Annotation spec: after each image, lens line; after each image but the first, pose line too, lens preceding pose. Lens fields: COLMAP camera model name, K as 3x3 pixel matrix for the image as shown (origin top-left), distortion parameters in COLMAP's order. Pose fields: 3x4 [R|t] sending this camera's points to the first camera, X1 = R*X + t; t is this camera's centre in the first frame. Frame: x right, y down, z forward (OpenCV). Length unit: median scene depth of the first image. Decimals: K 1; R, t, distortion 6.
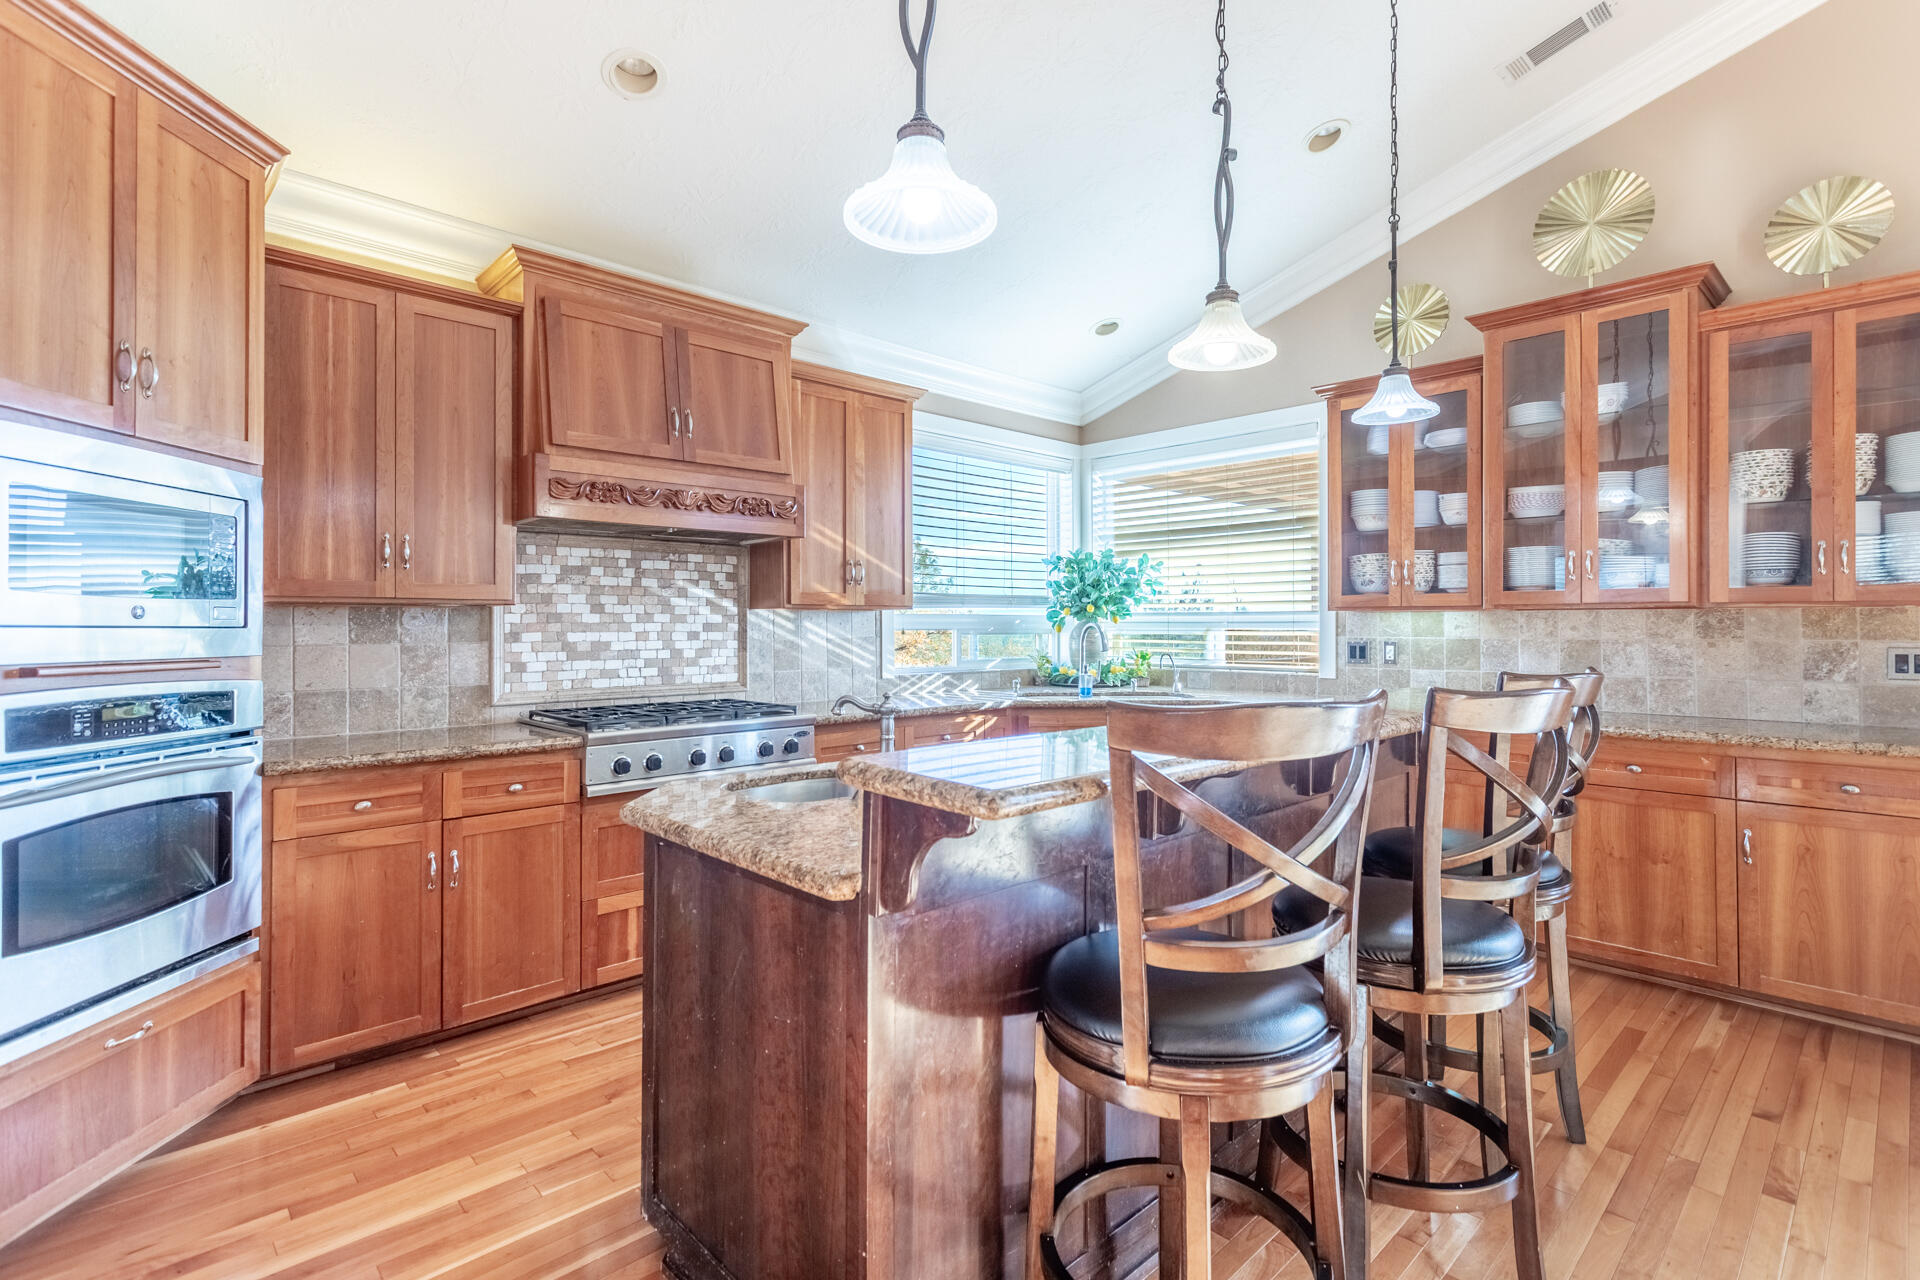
lens RADIAL K [[914.7, 0, 961.7], [0, 914.7, 615.7], [0, 0, 1]] dist [-0.001722, 0.002963]
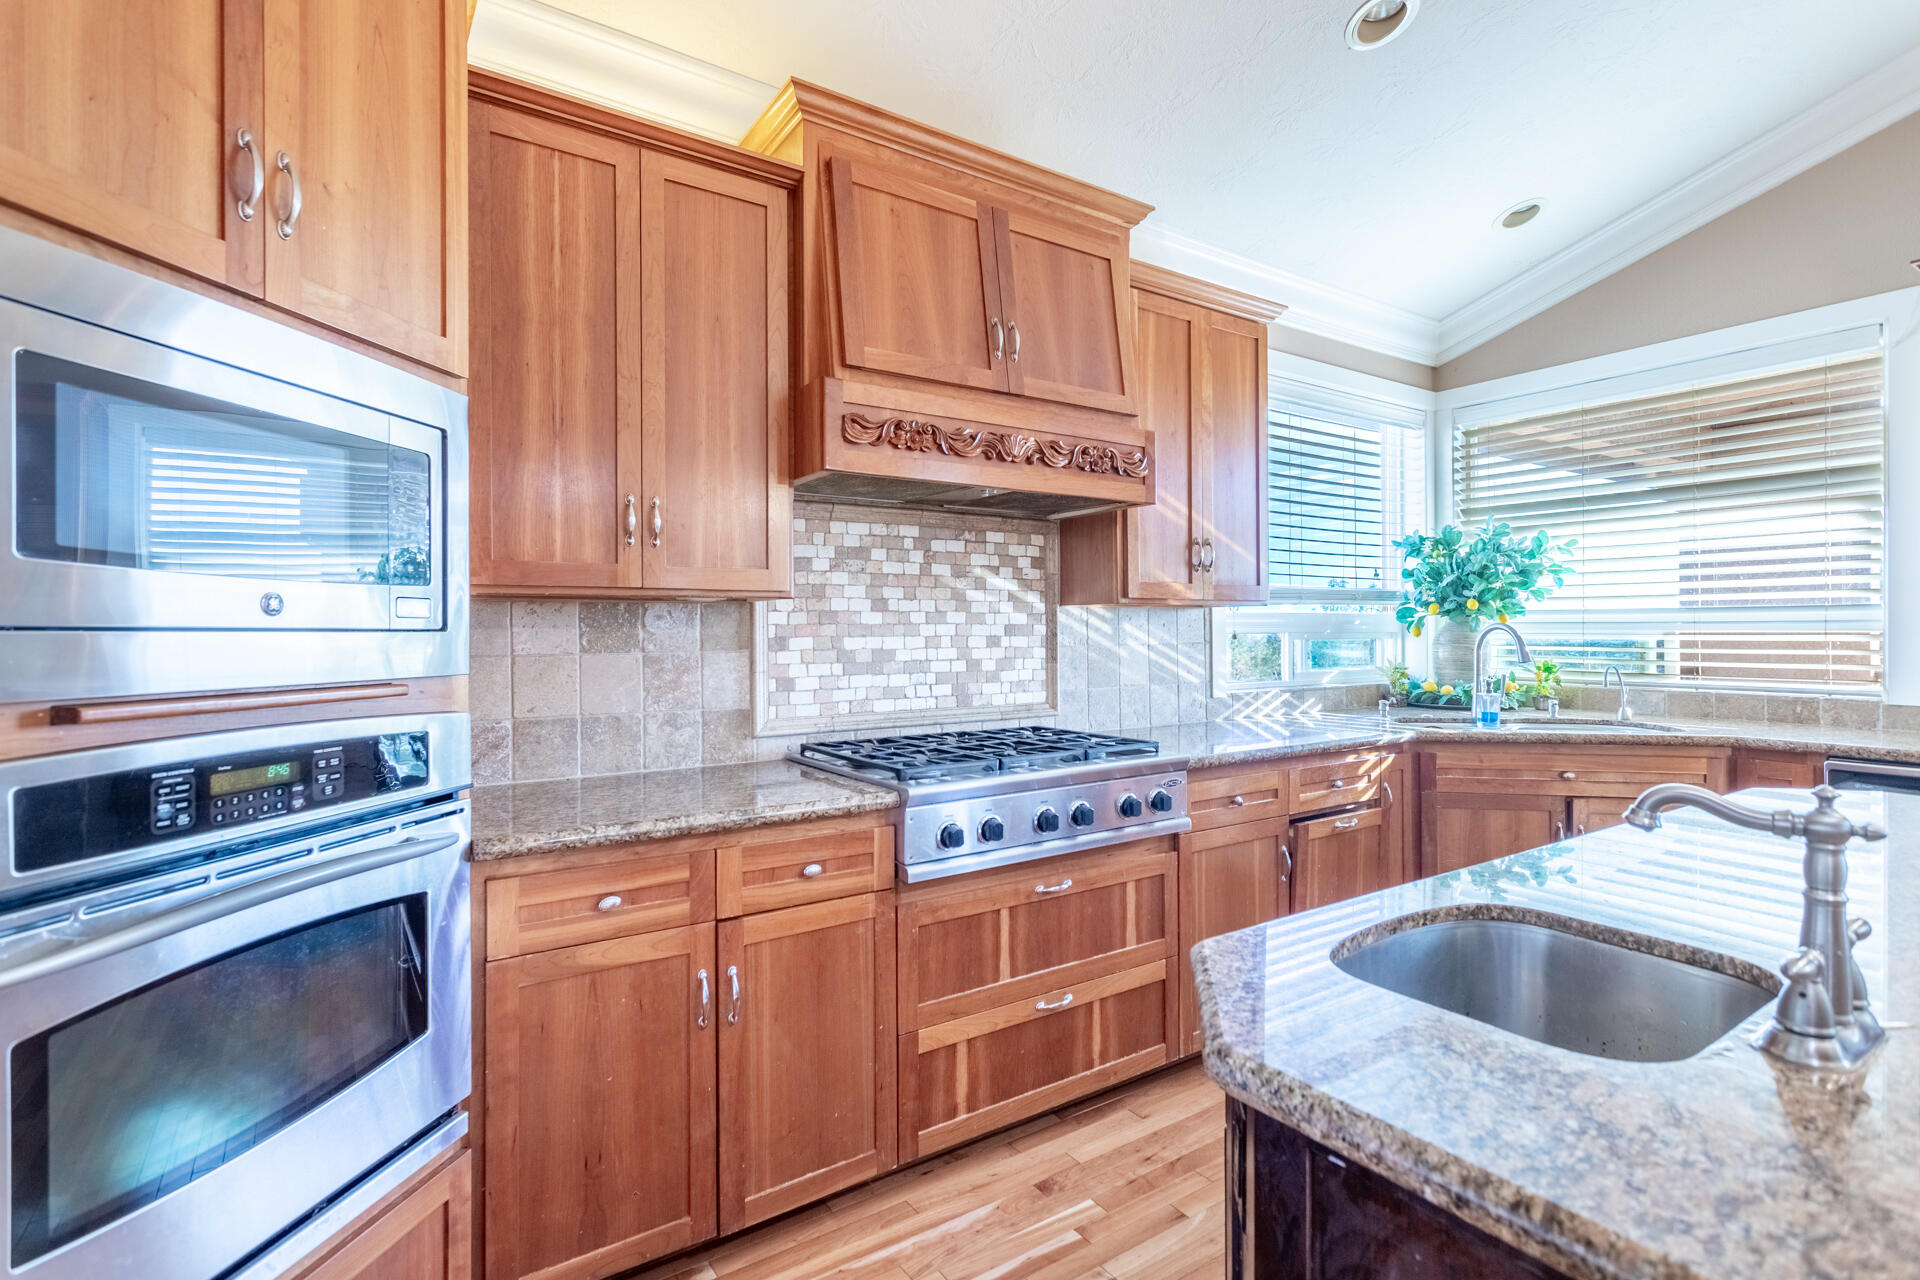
lens RADIAL K [[914.7, 0, 960.3], [0, 914.7, 627.5], [0, 0, 1]] dist [-0.001722, 0.002963]
pose [[0.985192, -0.002216, -0.171439, -0.208717], [0.003738, 0.999956, 0.008556, 0.004384], [0.171413, -0.009071, 0.985158, 0.283199]]
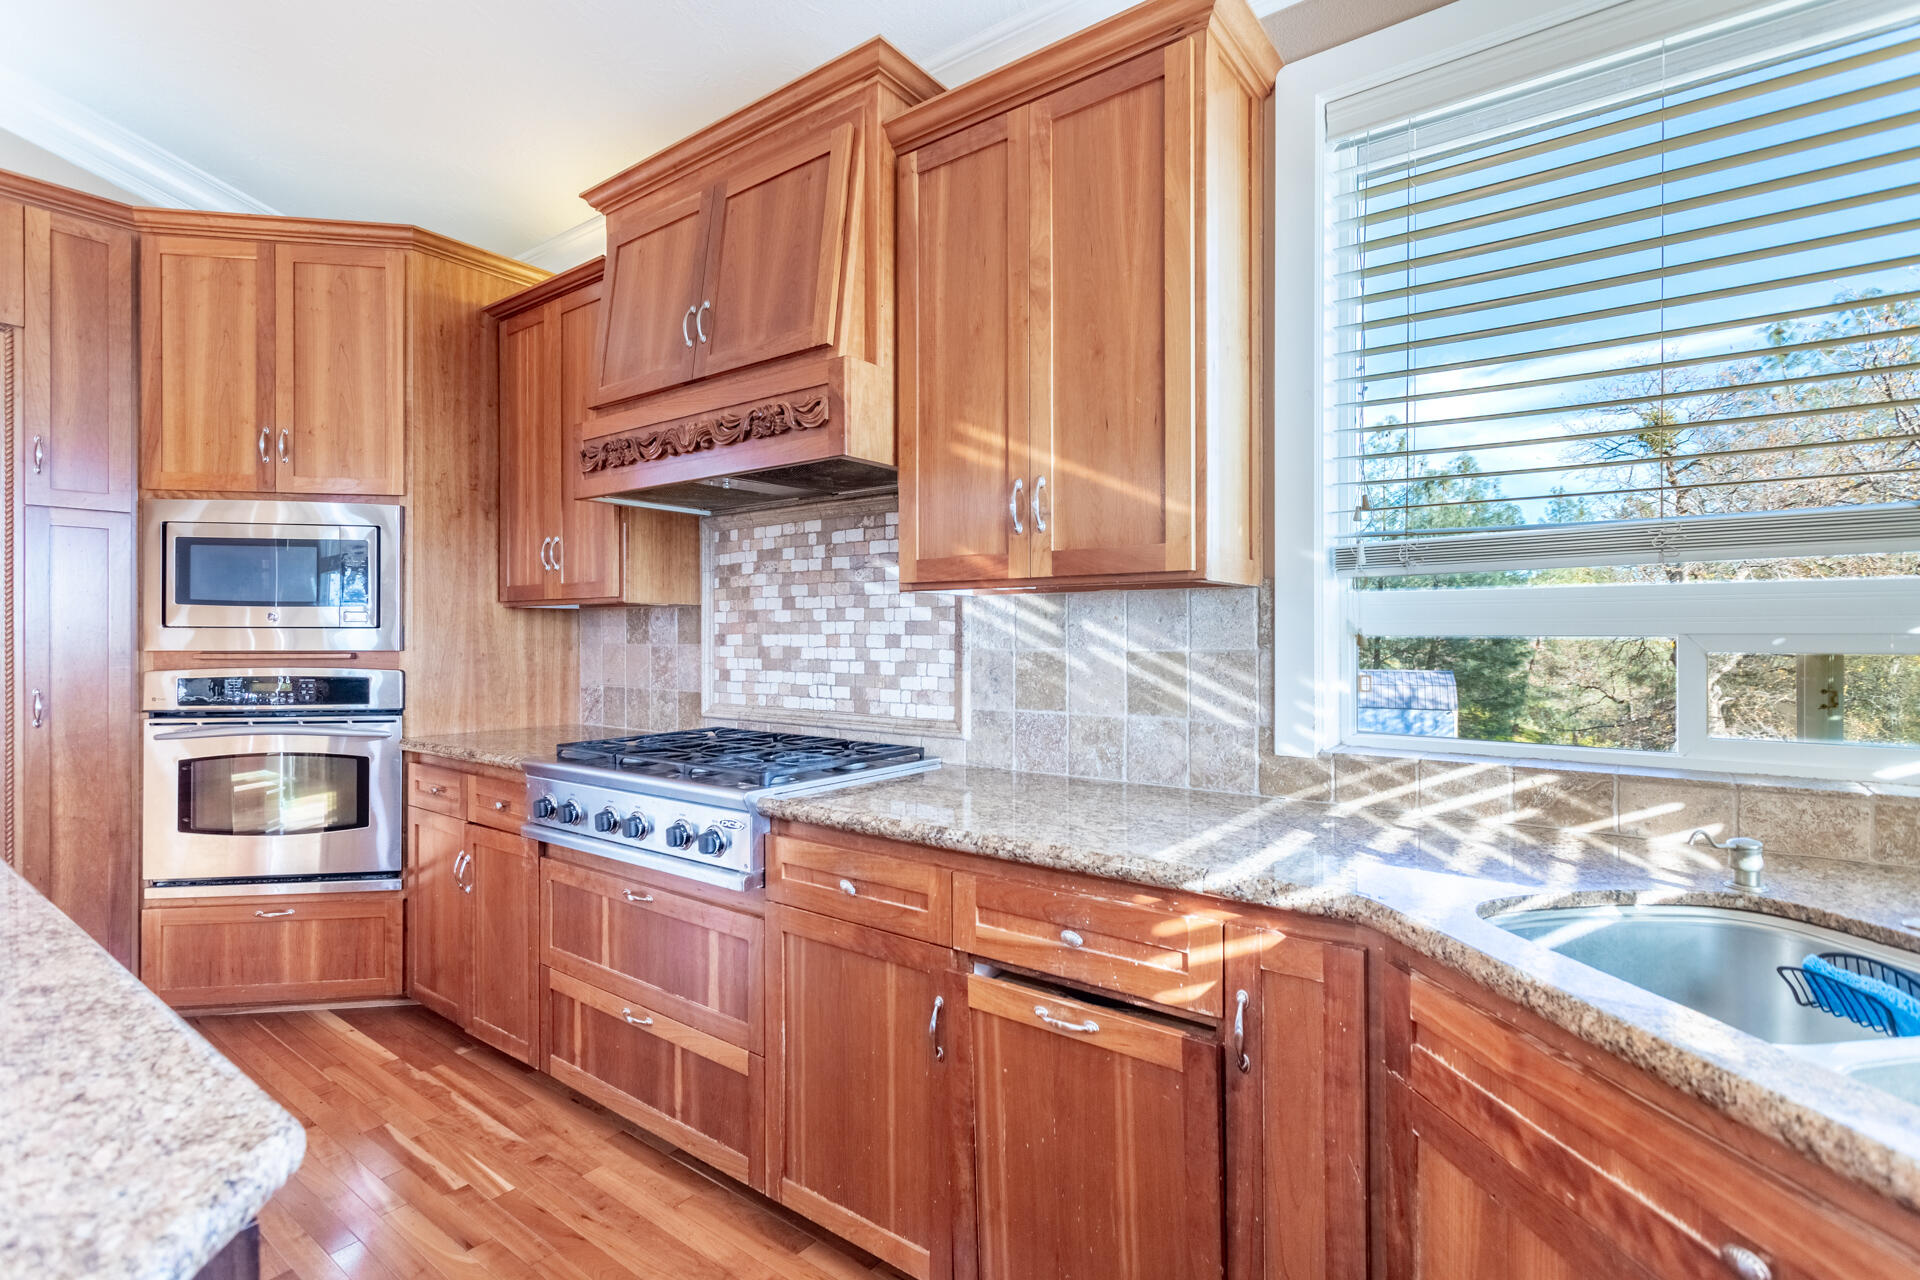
lens RADIAL K [[914.7, 0, 942.7], [0, 914.7, 632.4], [0, 0, 1]] dist [-0.001722, 0.002963]
pose [[0.155890, 0.003483, -0.987768, 0.370834], [0.010790, 0.999928, 0.005228, 0.013897], [0.987716, -0.011473, 0.155841, 1.017356]]
